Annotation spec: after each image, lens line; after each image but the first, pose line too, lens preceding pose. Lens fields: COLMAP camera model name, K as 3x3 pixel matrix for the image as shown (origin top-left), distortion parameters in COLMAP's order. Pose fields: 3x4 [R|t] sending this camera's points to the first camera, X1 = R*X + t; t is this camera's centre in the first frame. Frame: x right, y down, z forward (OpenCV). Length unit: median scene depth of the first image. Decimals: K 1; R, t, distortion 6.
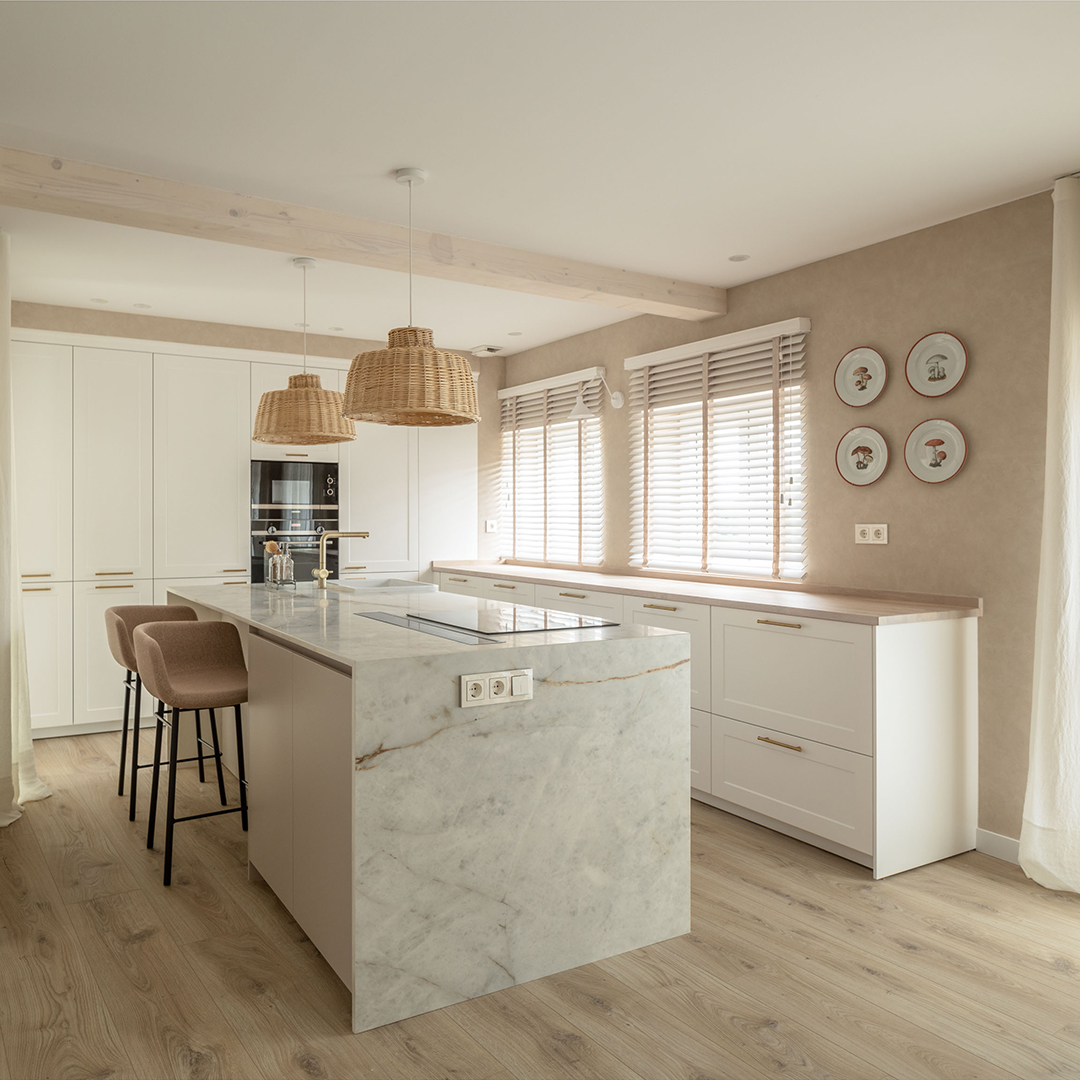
lens RADIAL K [[871.5, 0, 476.8], [0, 871.5, 494.5], [0, 0, 1]] dist [-0.006438, -0.003680]
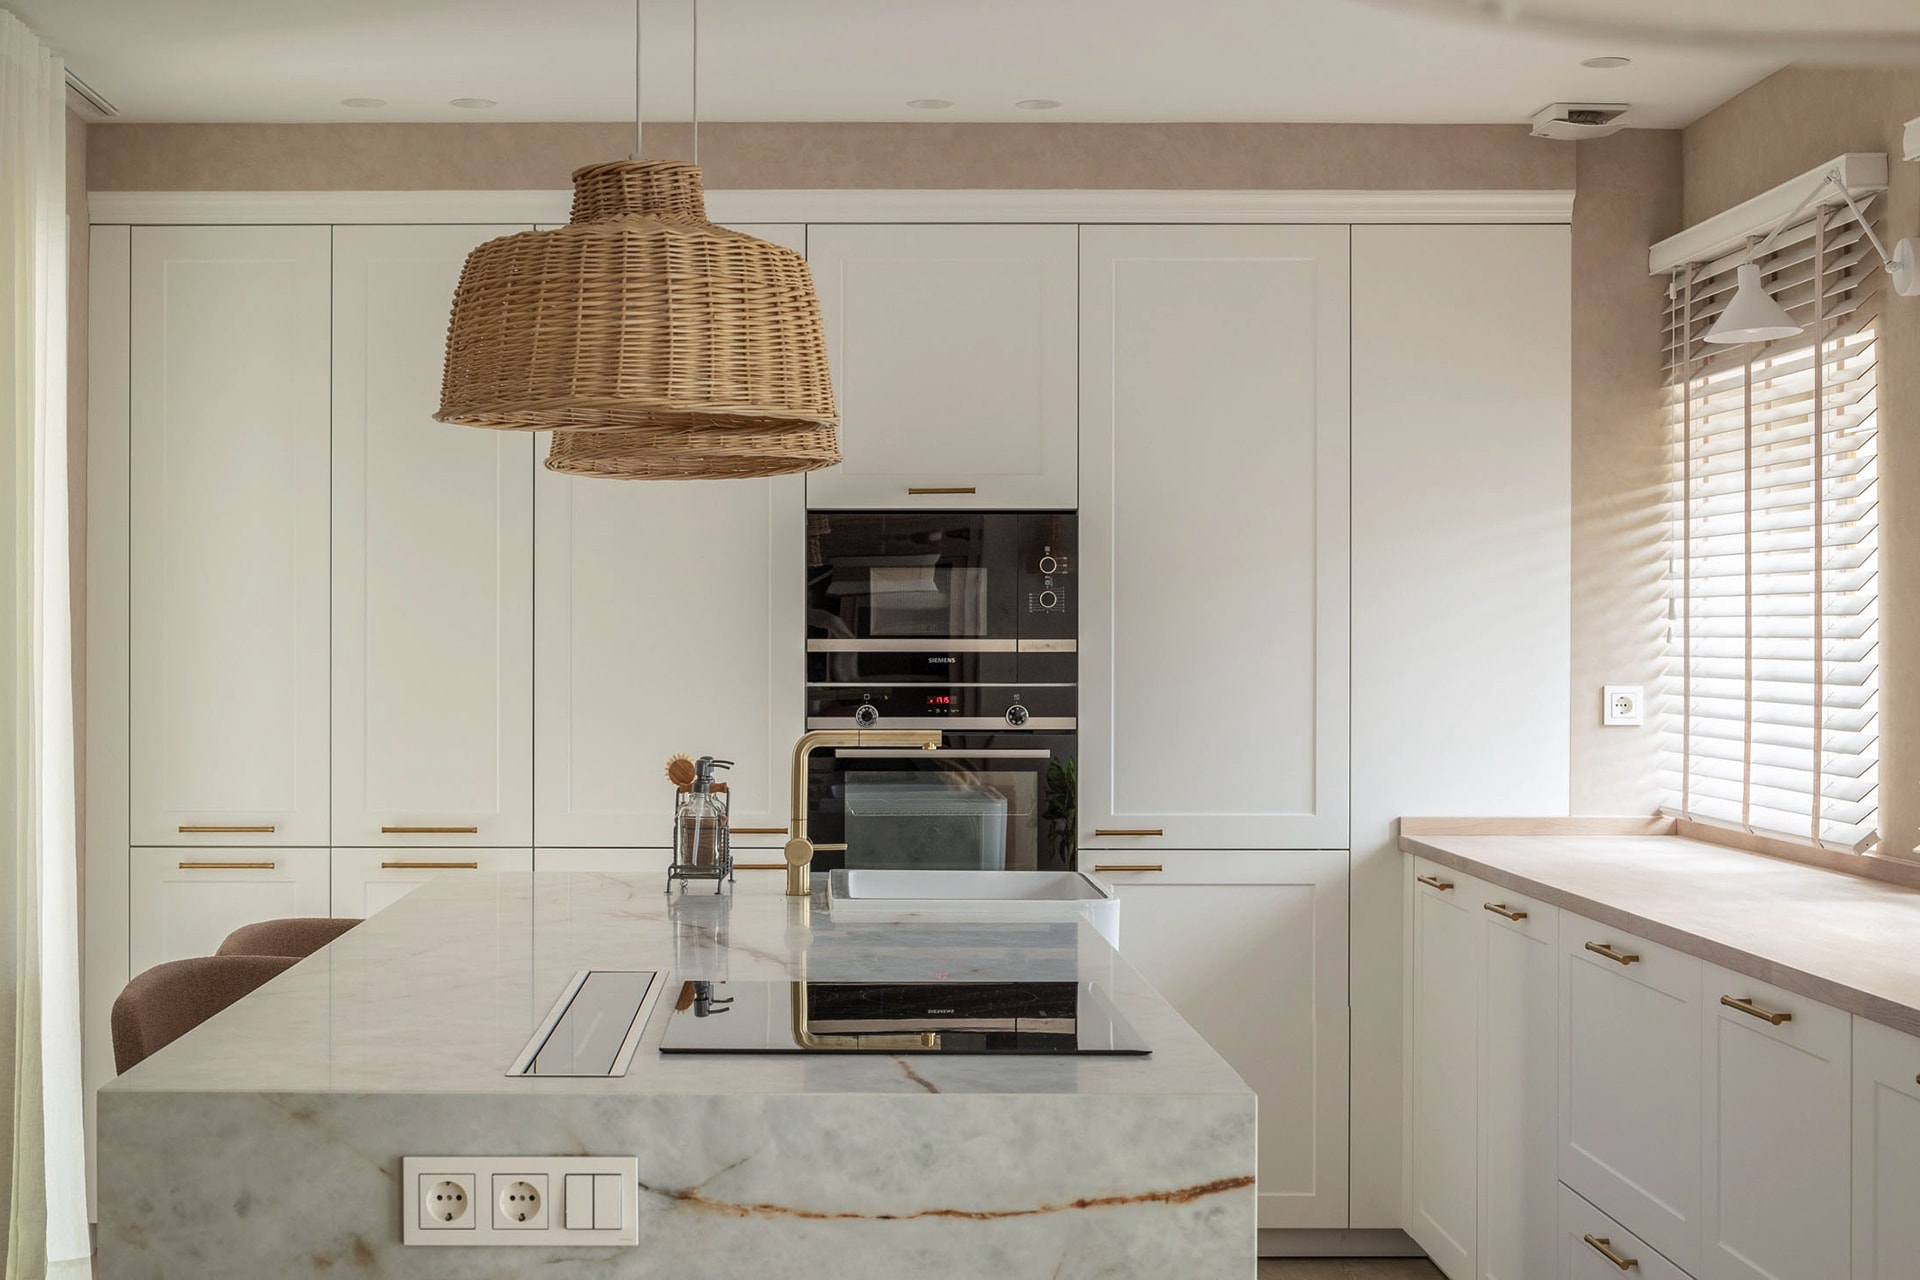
lens RADIAL K [[2847.9, 0, 819.1], [0, 2847.9, 608.4], [0, 0, 1]] dist [-0.025207, -0.033452]
pose [[0.867415, -0.006829, -0.497538, 0.398566], [0.013997, 0.999845, 0.010679, -0.016591], [0.497388, -0.016227, 0.867377, 0.036132]]
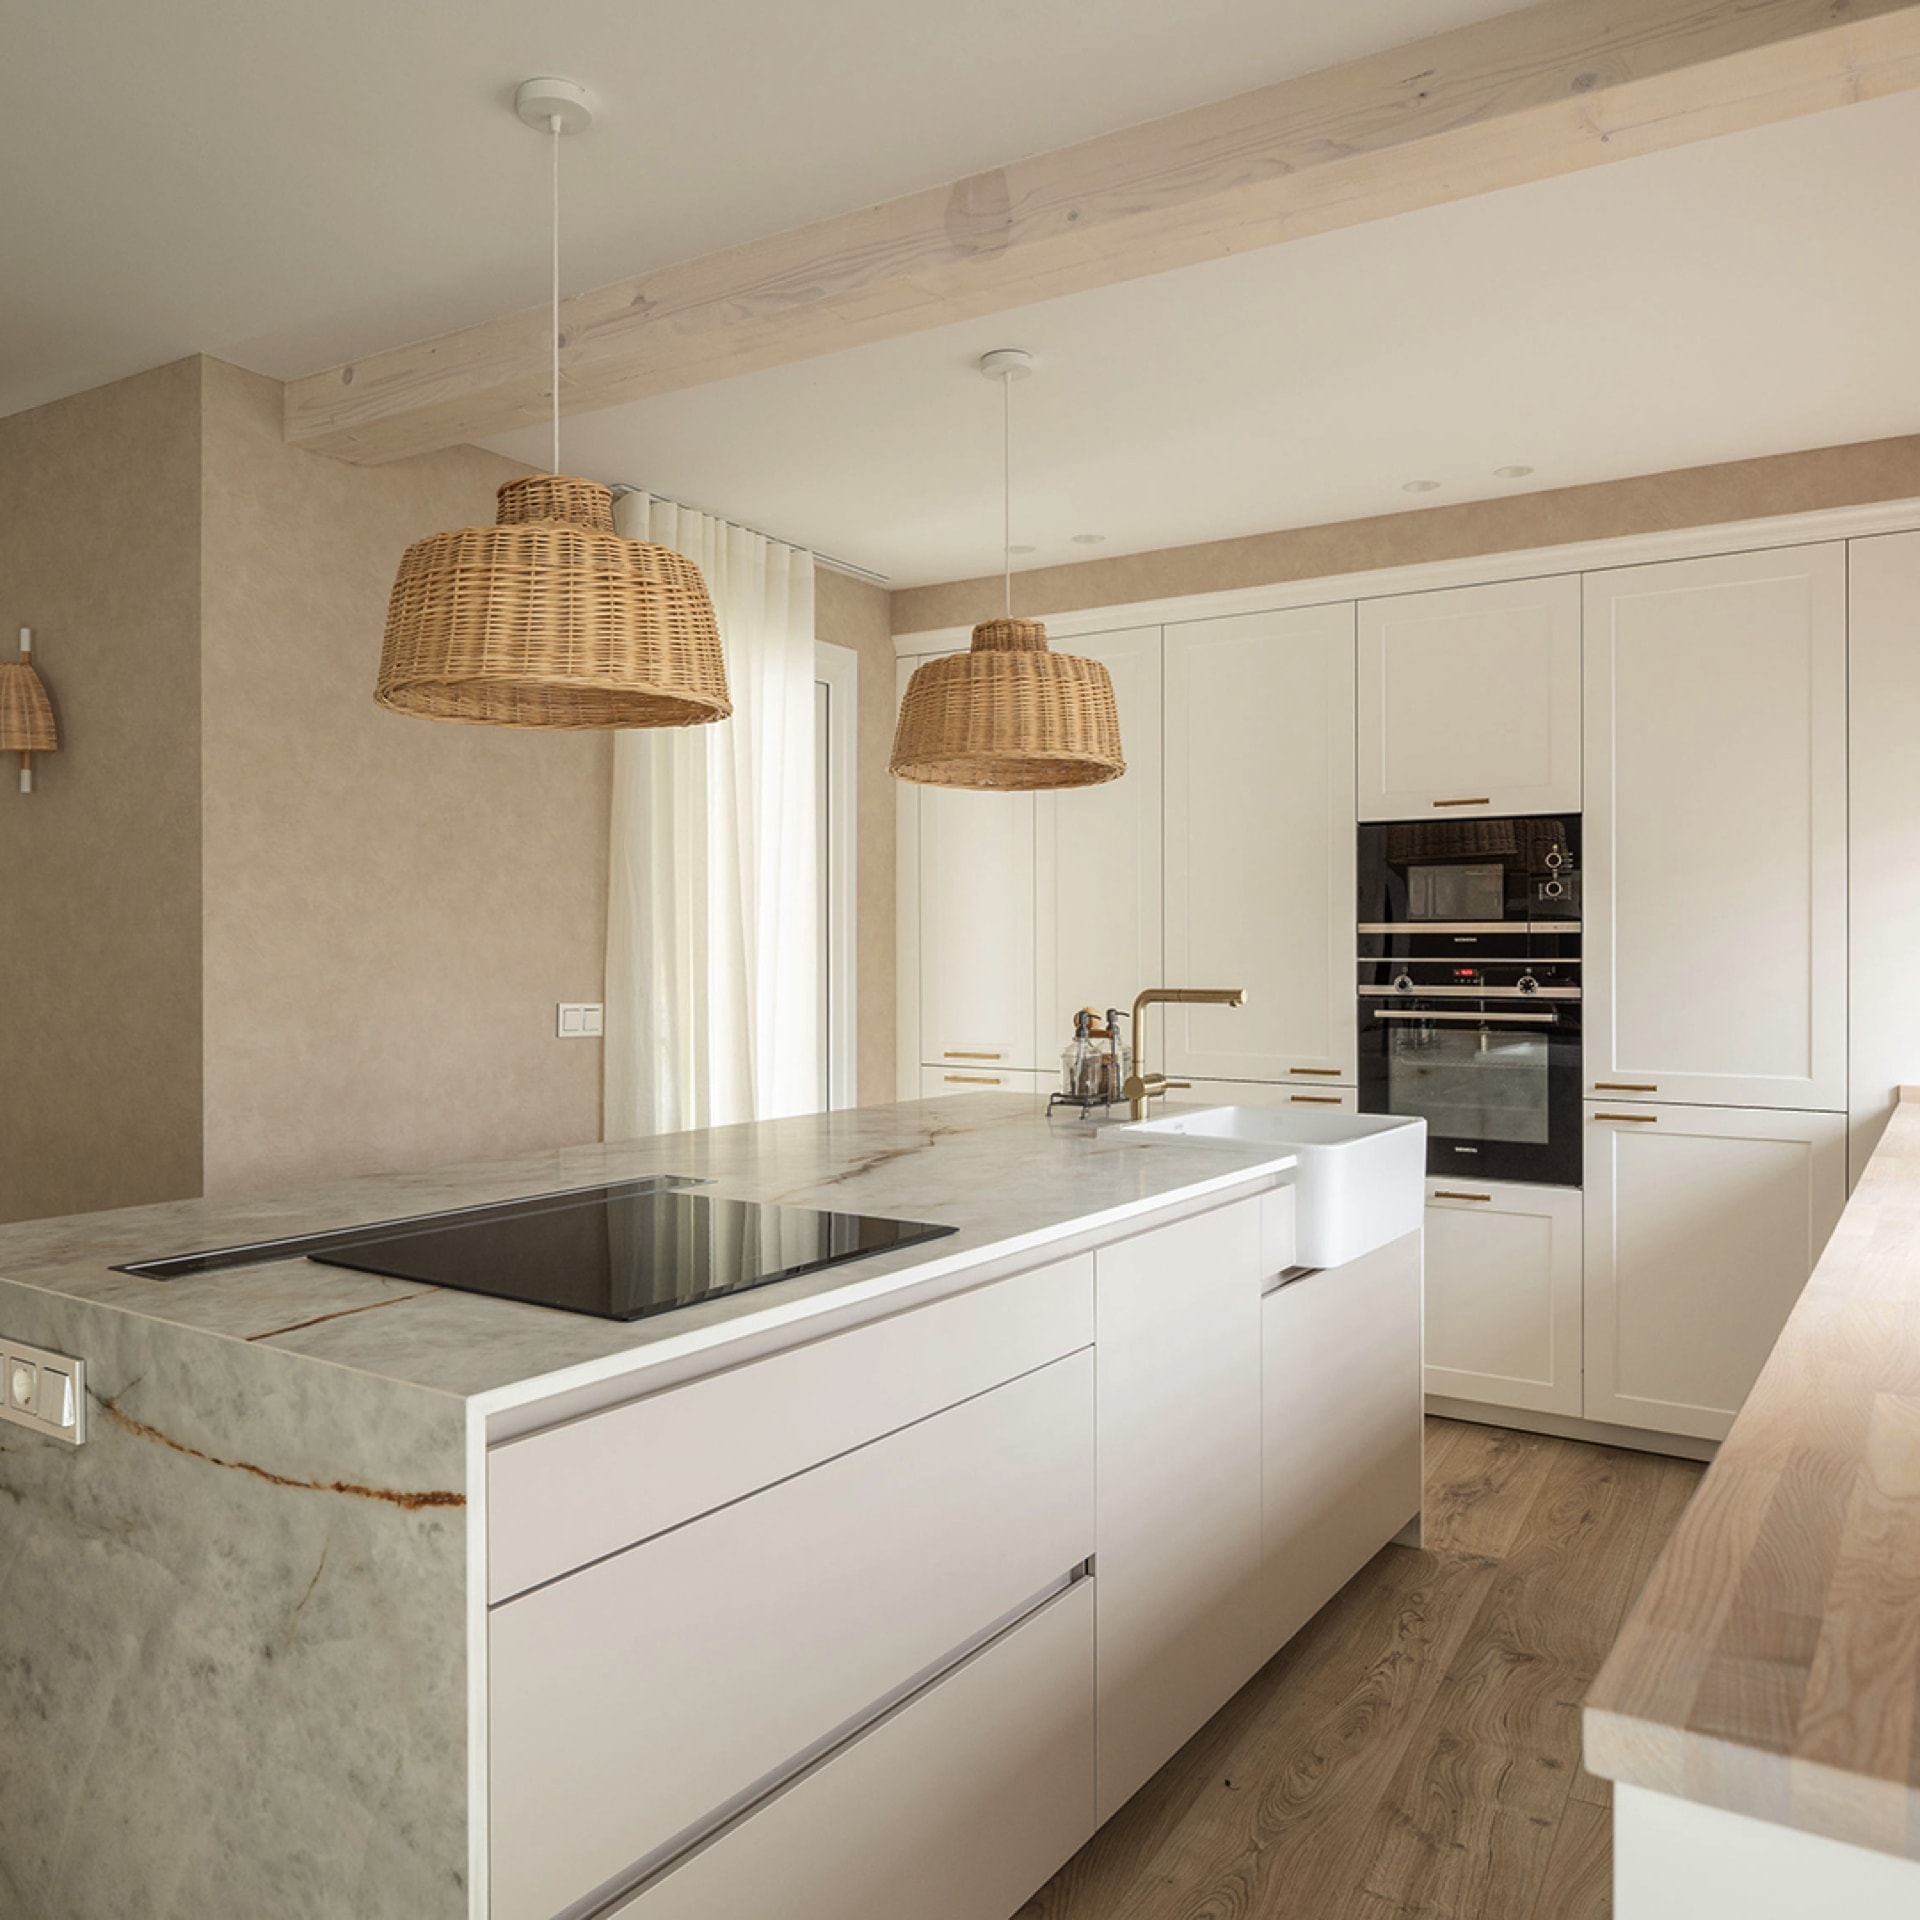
lens RADIAL K [[1564.3, 0, 914.9], [0, 1564.3, 927.0], [0, 0, 1]] dist [-0.013235, 0.001275]
pose [[0.430709, -0.017284, -0.902325, 0.468026], [0.024002, 0.999682, -0.007692, 0.017797], [0.902172, -0.018345, 0.430987, 0.601050]]
